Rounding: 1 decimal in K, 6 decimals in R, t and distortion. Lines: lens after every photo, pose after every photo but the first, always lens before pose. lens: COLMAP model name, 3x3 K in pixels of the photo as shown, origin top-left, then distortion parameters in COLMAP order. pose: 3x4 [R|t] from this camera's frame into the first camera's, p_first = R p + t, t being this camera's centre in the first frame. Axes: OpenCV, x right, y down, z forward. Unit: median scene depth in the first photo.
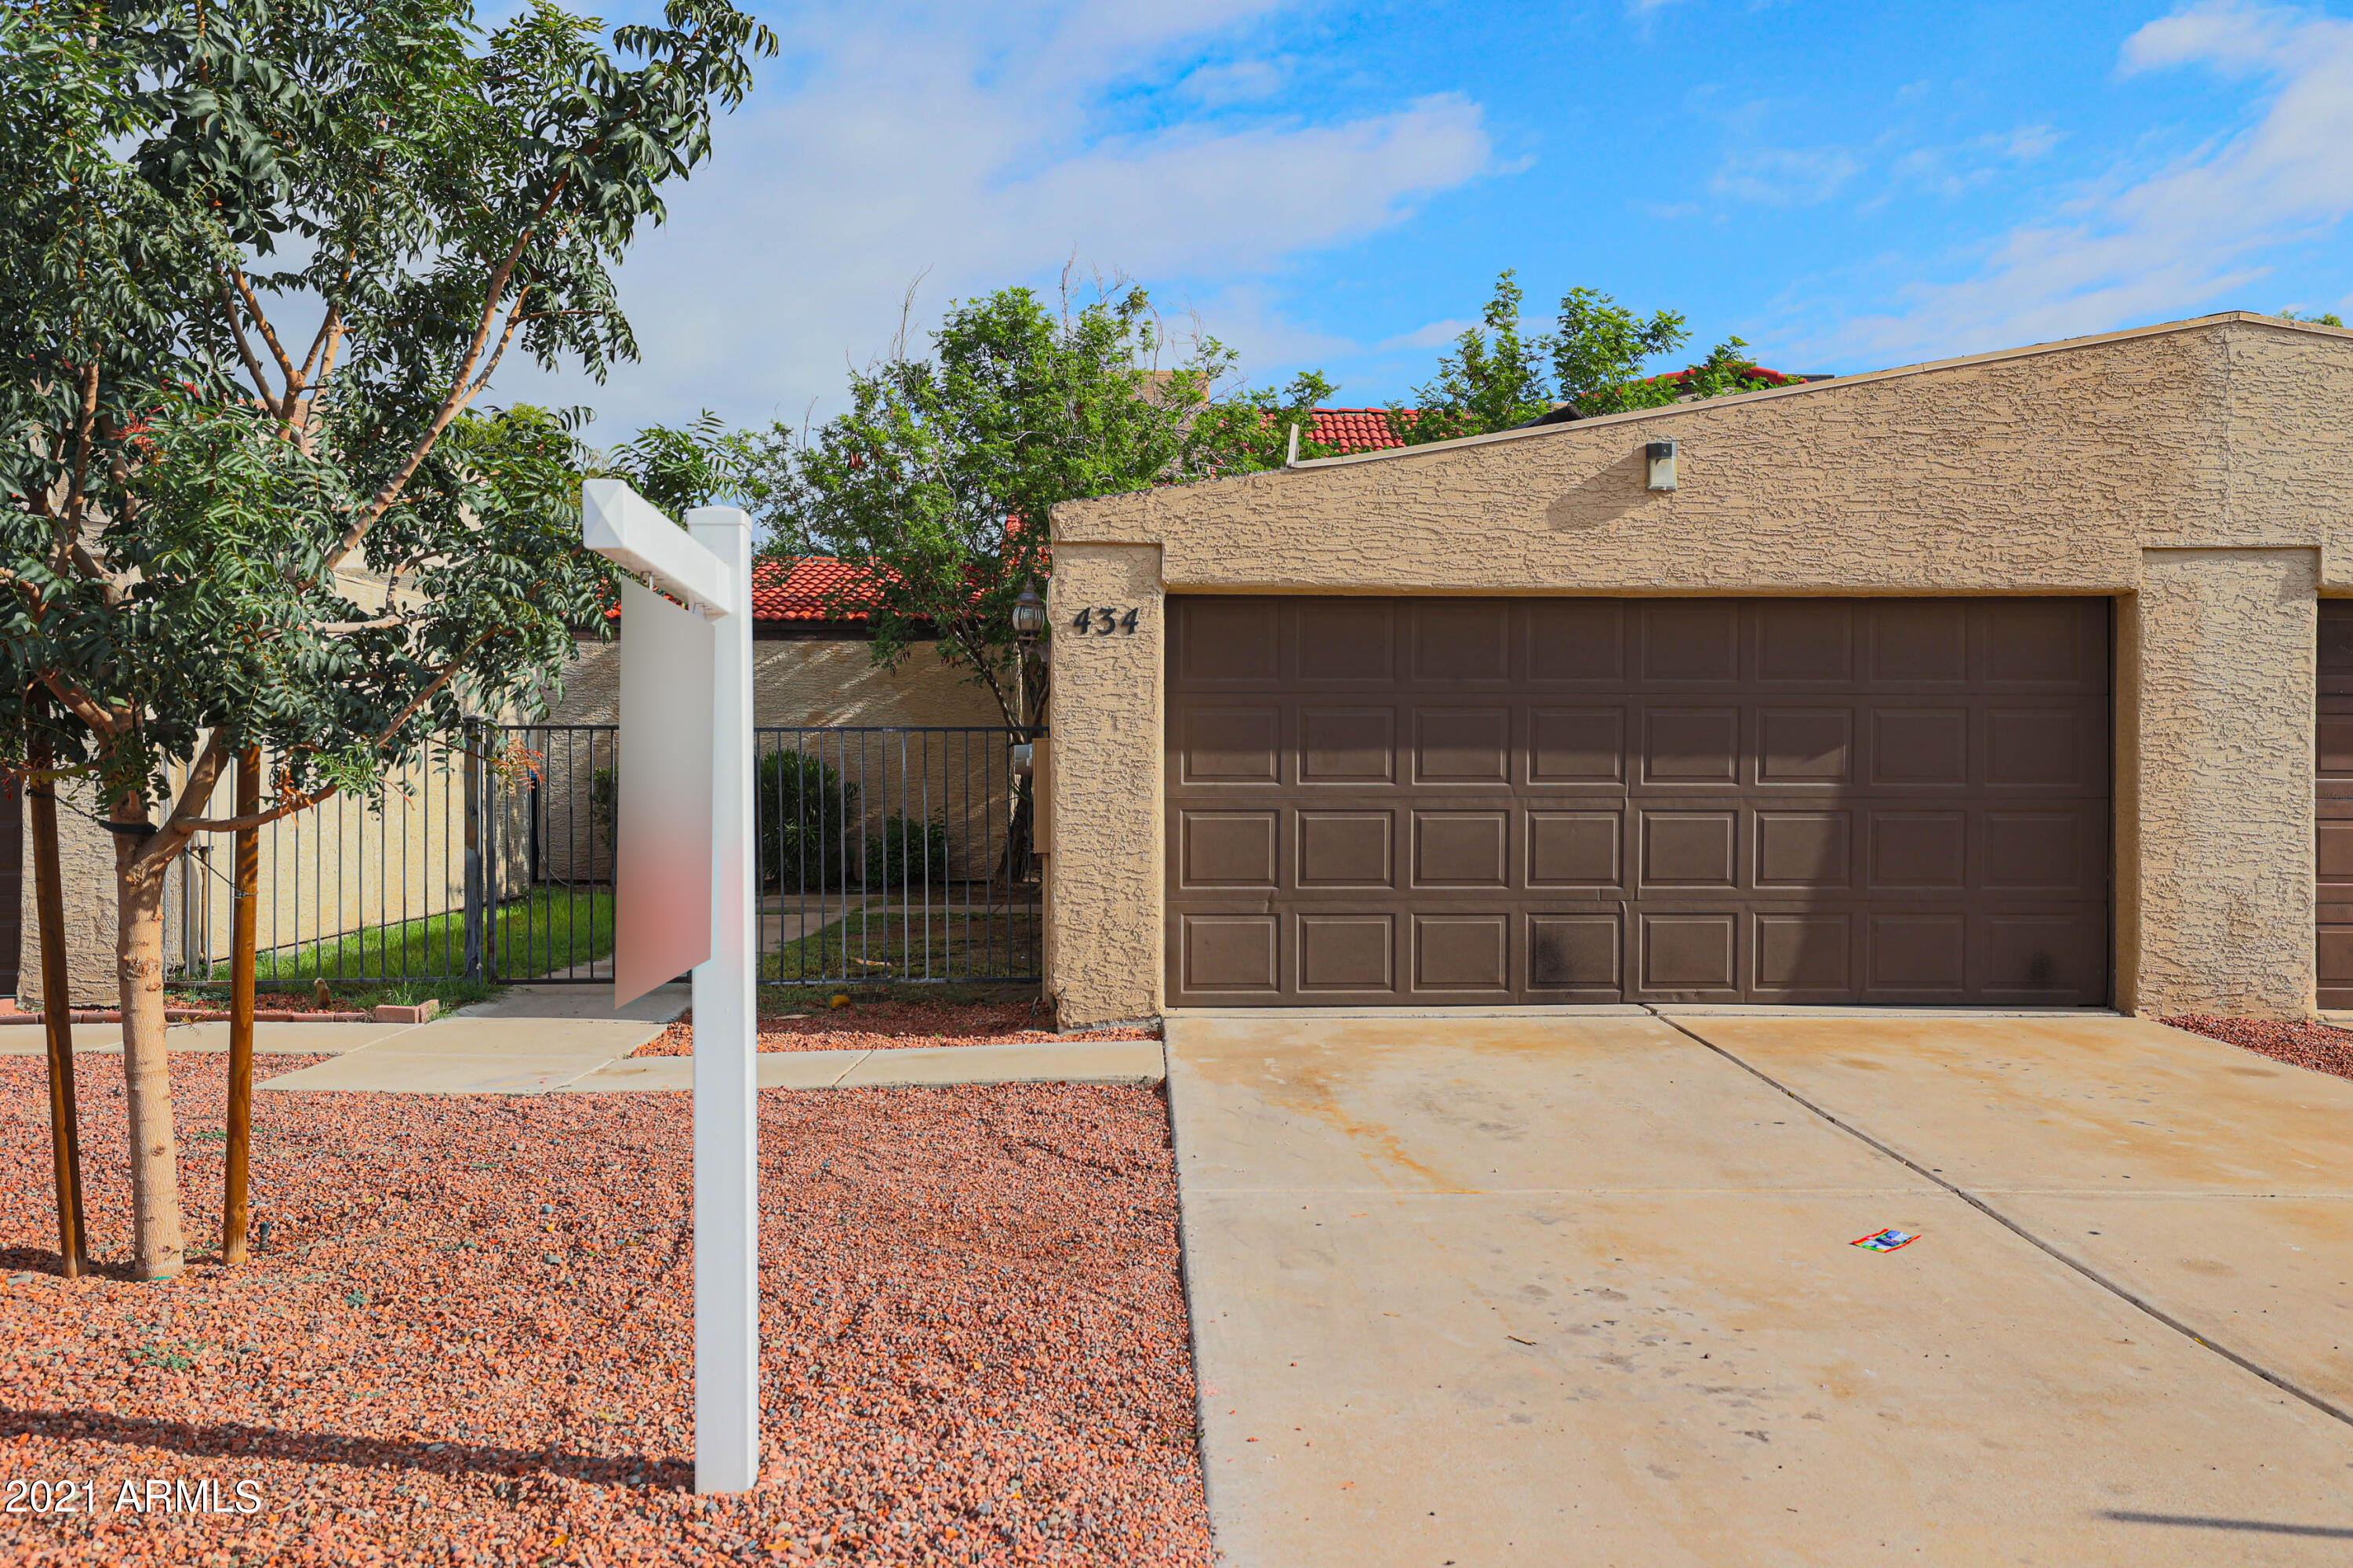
lens RADIAL K [[1829.5, 0, 1176.5], [0, 1829.5, 784.0], [0, 0, 1]] dist [0.002795, 0.006080]
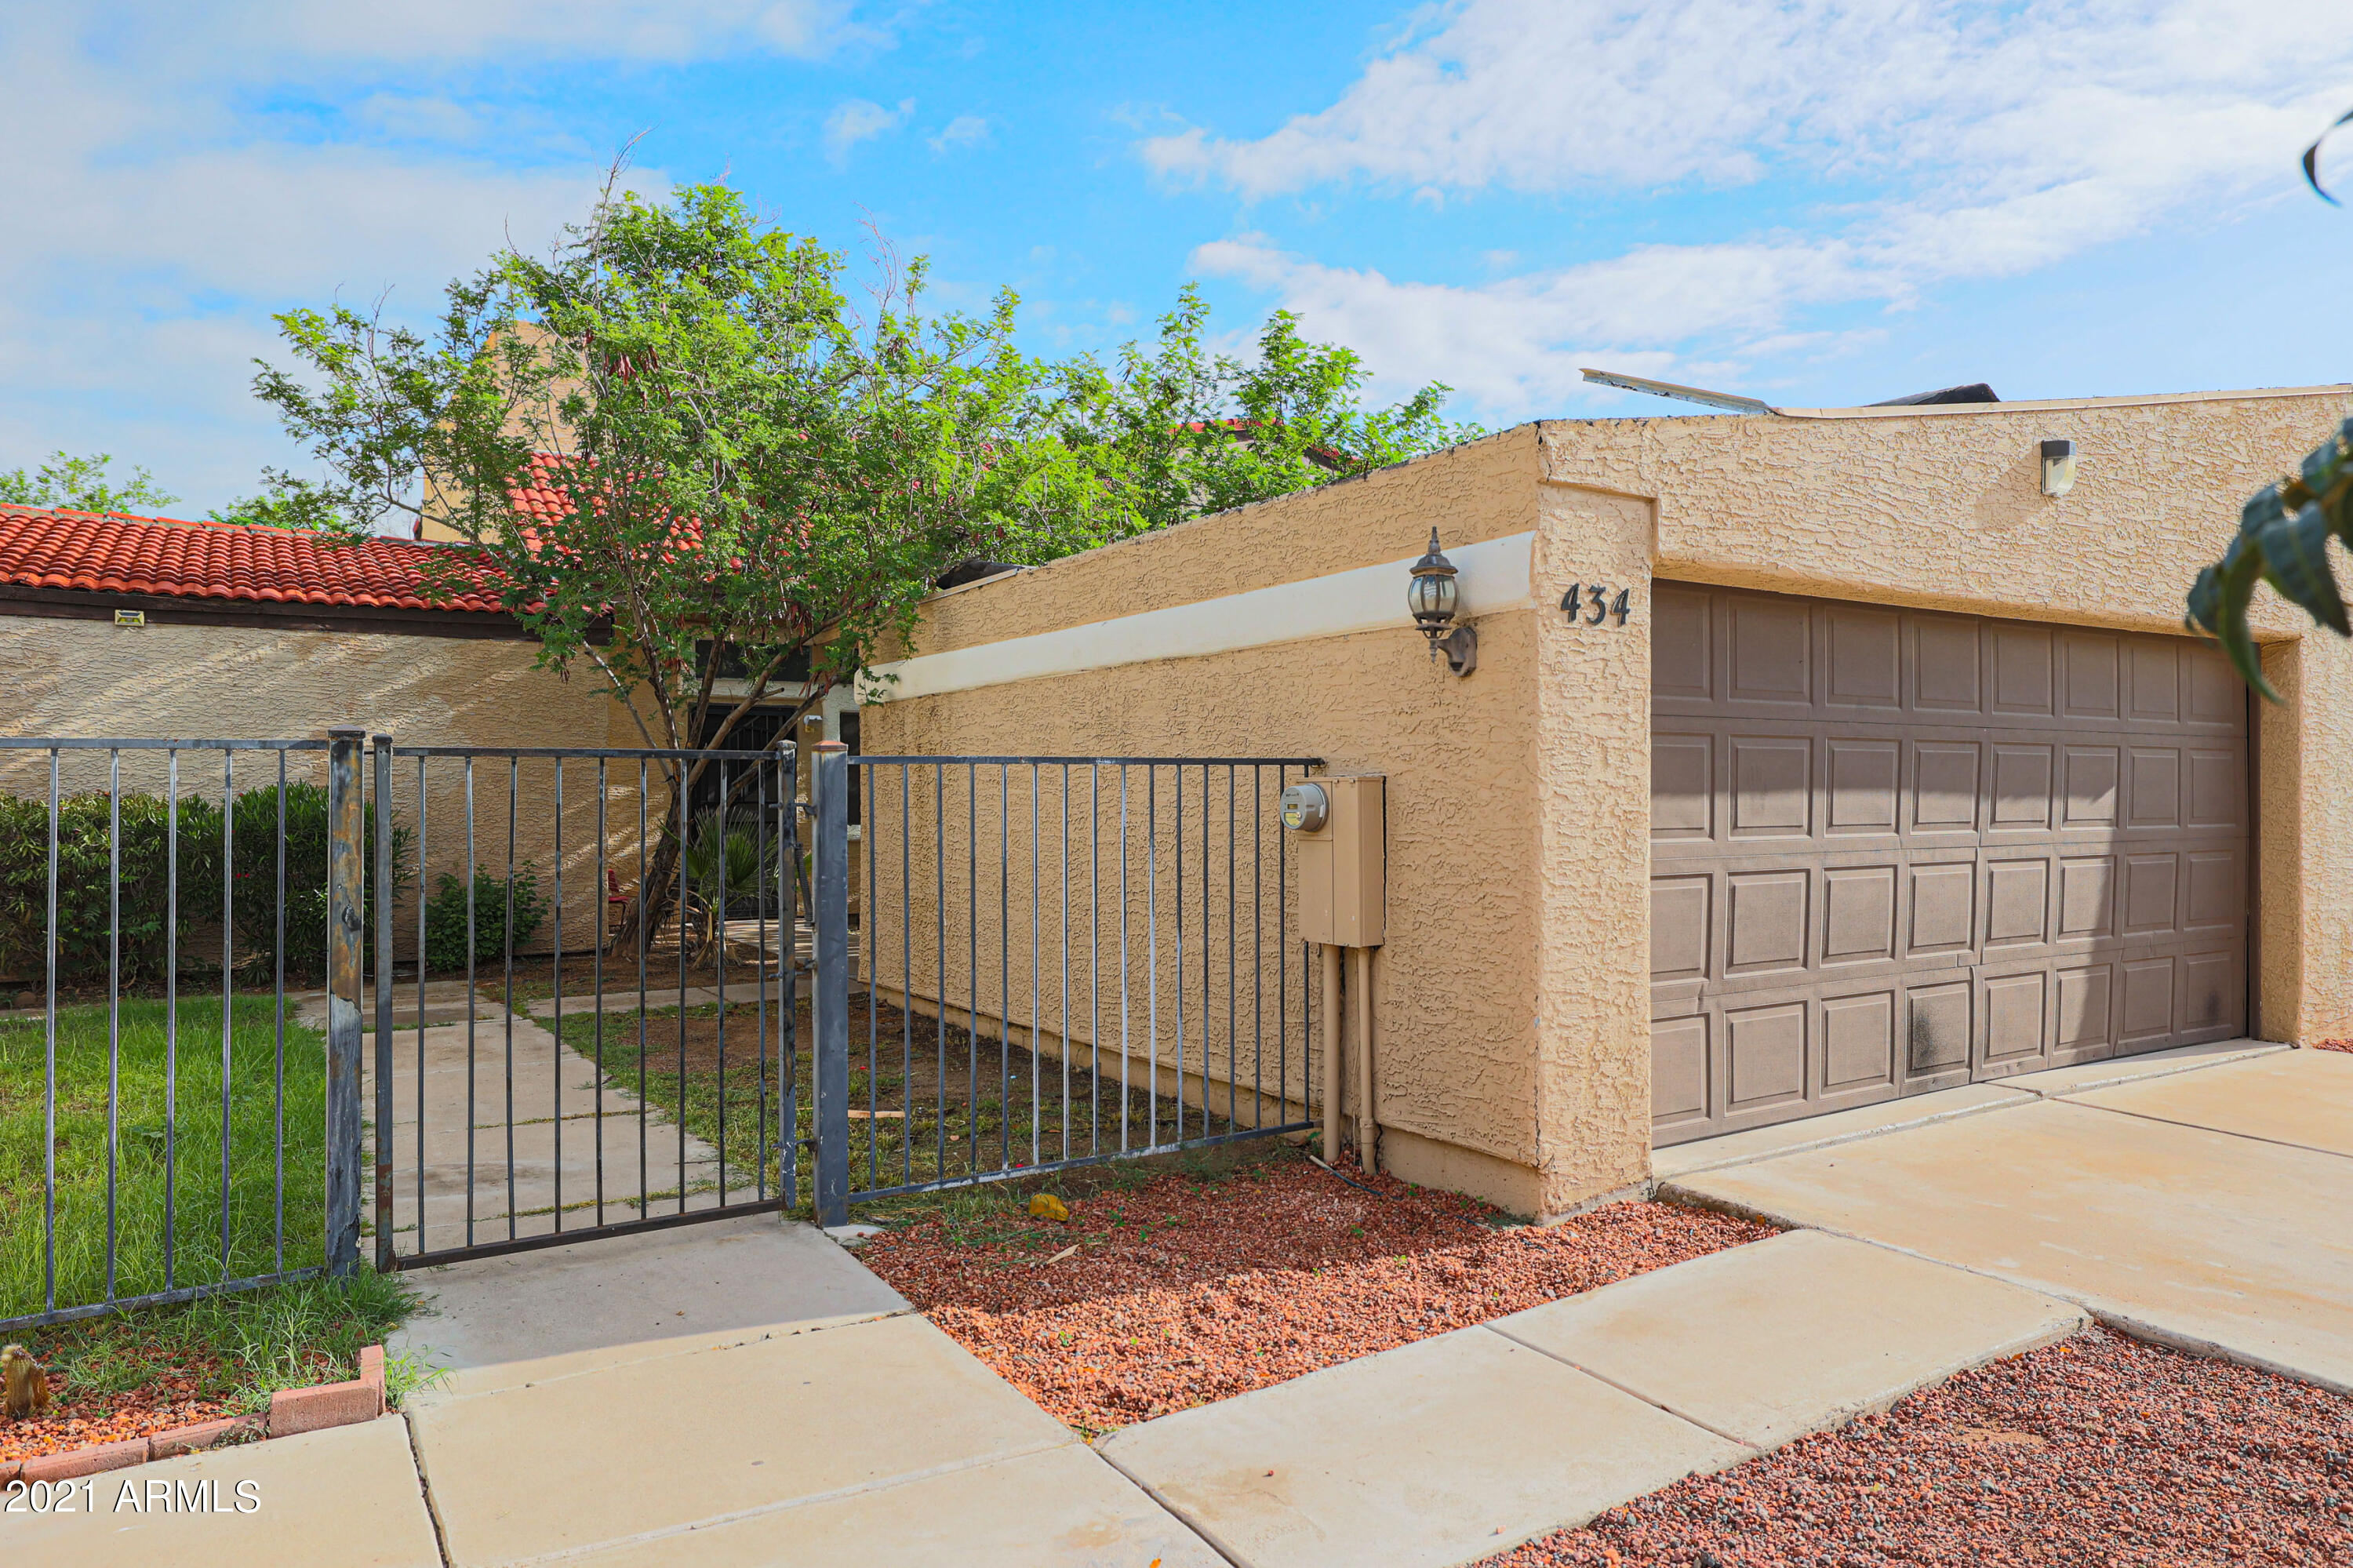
lens RADIAL K [[1457.5, 0, 1176.5], [0, 1457.5, 784.0], [0, 0, 1]] dist [0.026894, -0.000096]
pose [[0.839298, -0.000191, 0.543672, -0.462386], [0.005916, 0.999944, -0.008782, -0.019059], [-0.543639, 0.010587, 0.839252, 0.631174]]
